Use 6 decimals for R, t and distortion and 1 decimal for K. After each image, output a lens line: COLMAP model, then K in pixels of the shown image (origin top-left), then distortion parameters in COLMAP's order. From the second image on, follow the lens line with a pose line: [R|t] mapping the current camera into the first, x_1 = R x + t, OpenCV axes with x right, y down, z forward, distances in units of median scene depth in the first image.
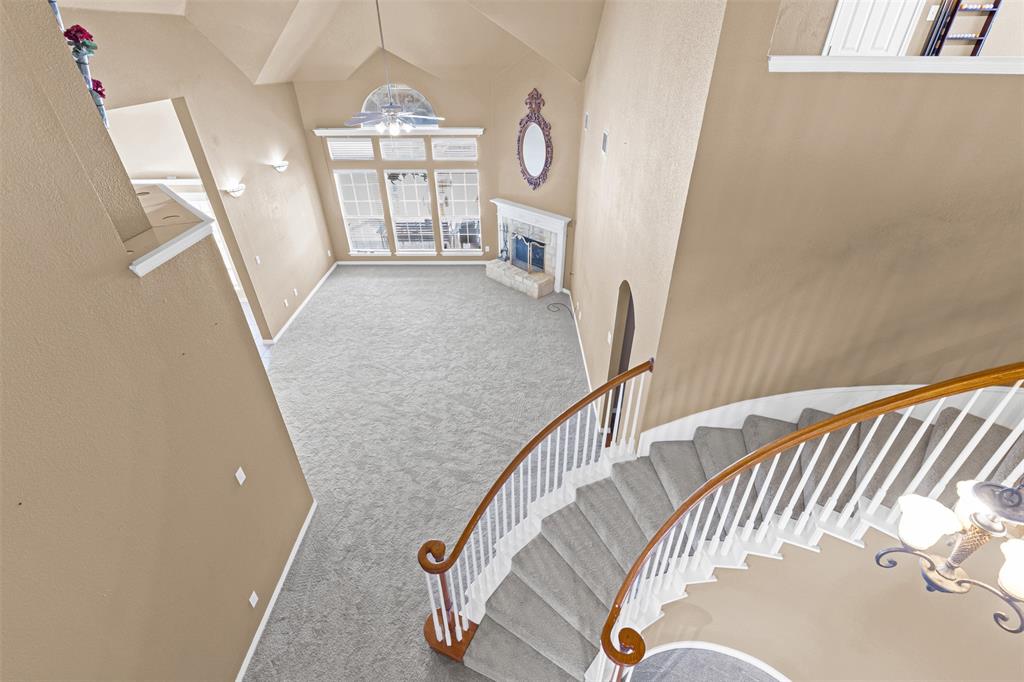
lens RADIAL K [[465.6, 0, 514.4], [0, 465.6, 349.6], [0, 0, 1]] dist [0.013368, -0.002862]
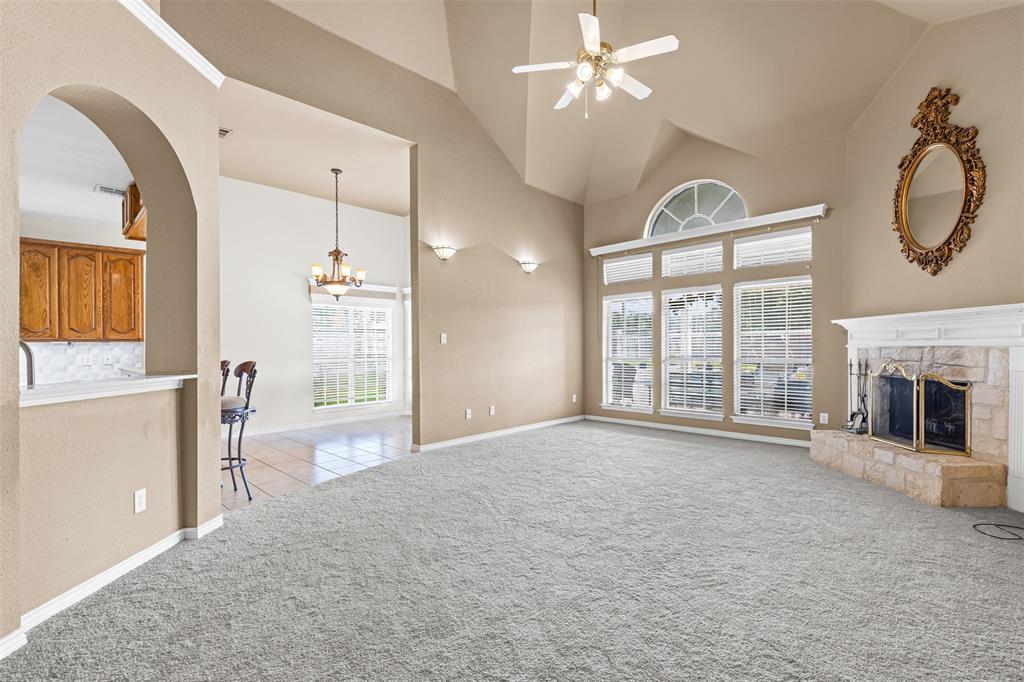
lens RADIAL K [[465.6, 0, 514.0], [0, 465.6, 345.4], [0, 0, 1]] dist [0.013368, -0.002862]
pose [[0.717786, 0.007015, -0.696228, 0.066465], [-0.386946, 0.835329, -0.390511, 0.065222], [0.578840, 0.549706, 0.602301, 0.499655]]
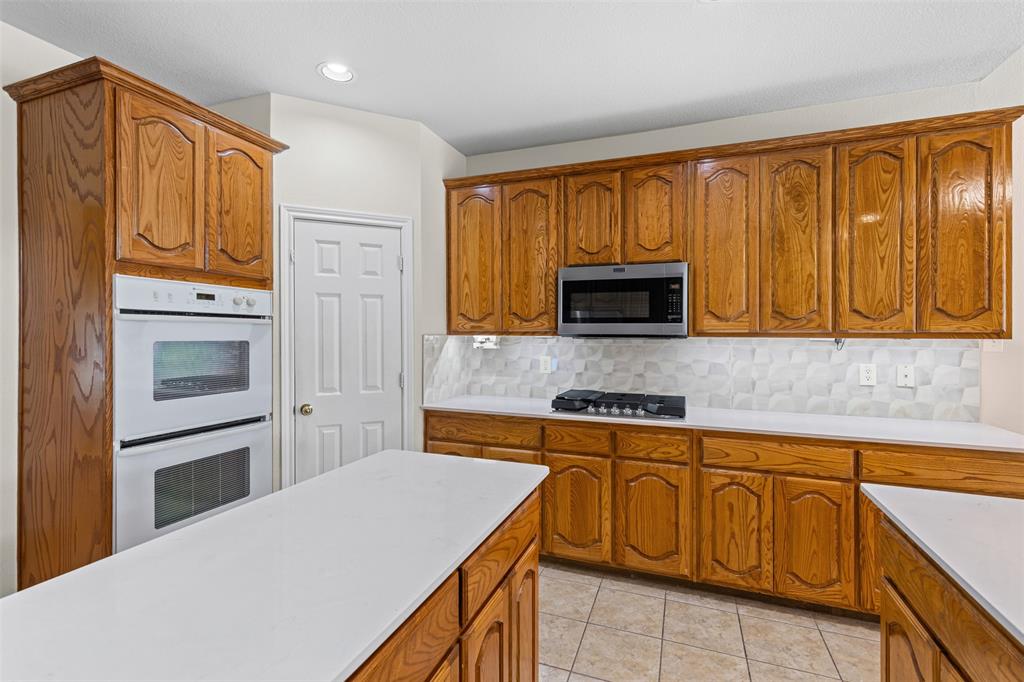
lens RADIAL K [[465.6, 0, 515.7], [0, 465.6, 330.2], [0, 0, 1]] dist [0.013368, -0.002862]
pose [[-0.337078, 0.009387, -0.941430, -0.397347], [-0.521415, 0.830729, 0.194975, 0.092152], [0.783904, 0.556598, -0.275126, 0.448006]]
